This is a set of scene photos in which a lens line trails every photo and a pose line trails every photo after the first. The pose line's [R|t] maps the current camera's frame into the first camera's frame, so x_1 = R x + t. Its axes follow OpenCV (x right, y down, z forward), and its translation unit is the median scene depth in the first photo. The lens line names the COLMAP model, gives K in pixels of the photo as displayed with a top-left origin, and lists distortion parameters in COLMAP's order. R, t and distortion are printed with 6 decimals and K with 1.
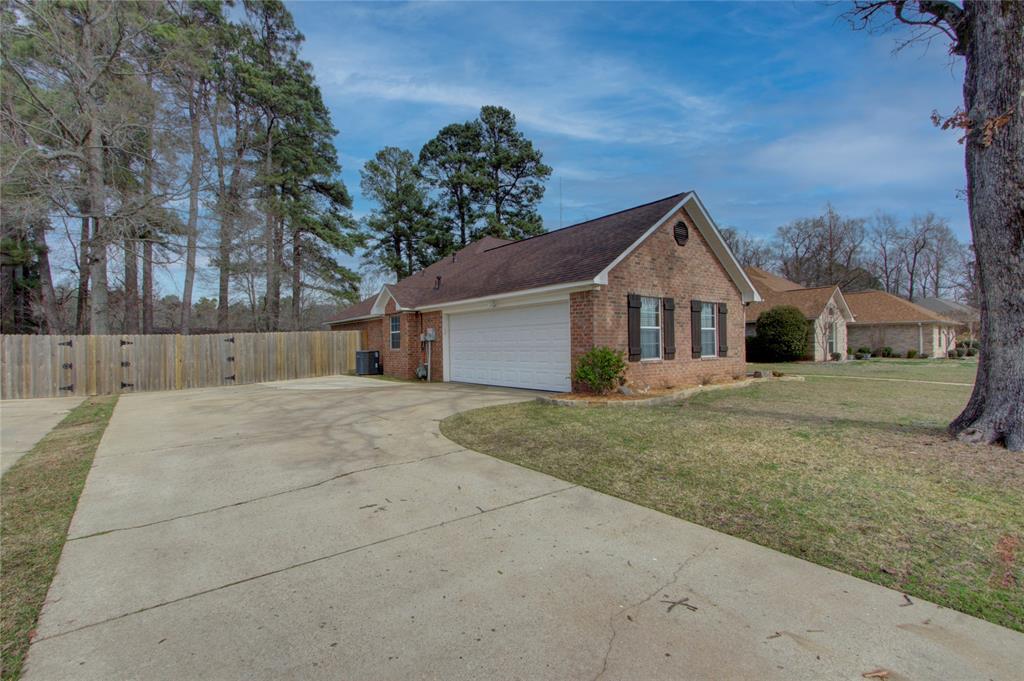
lens RADIAL K [[478.4, 0, 510.8], [0, 478.4, 344.1], [0, 0, 1]] dist [-0.003020, -0.000347]
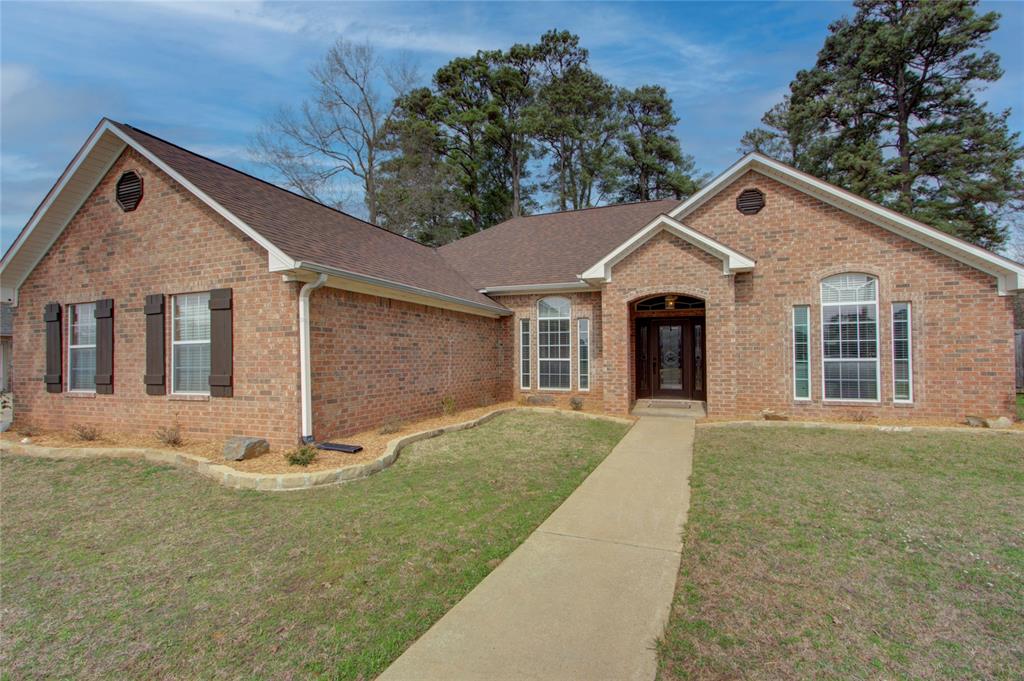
lens RADIAL K [[478.4, 0, 513.0], [0, 478.4, 346.5], [0, 0, 1]] dist [-0.003020, -0.000347]
pose [[0.492868, -0.013711, -0.869996, 1.150473], [0.012098, 0.999887, -0.008904, -0.019264], [0.870020, -0.006137, 0.492978, 1.140559]]
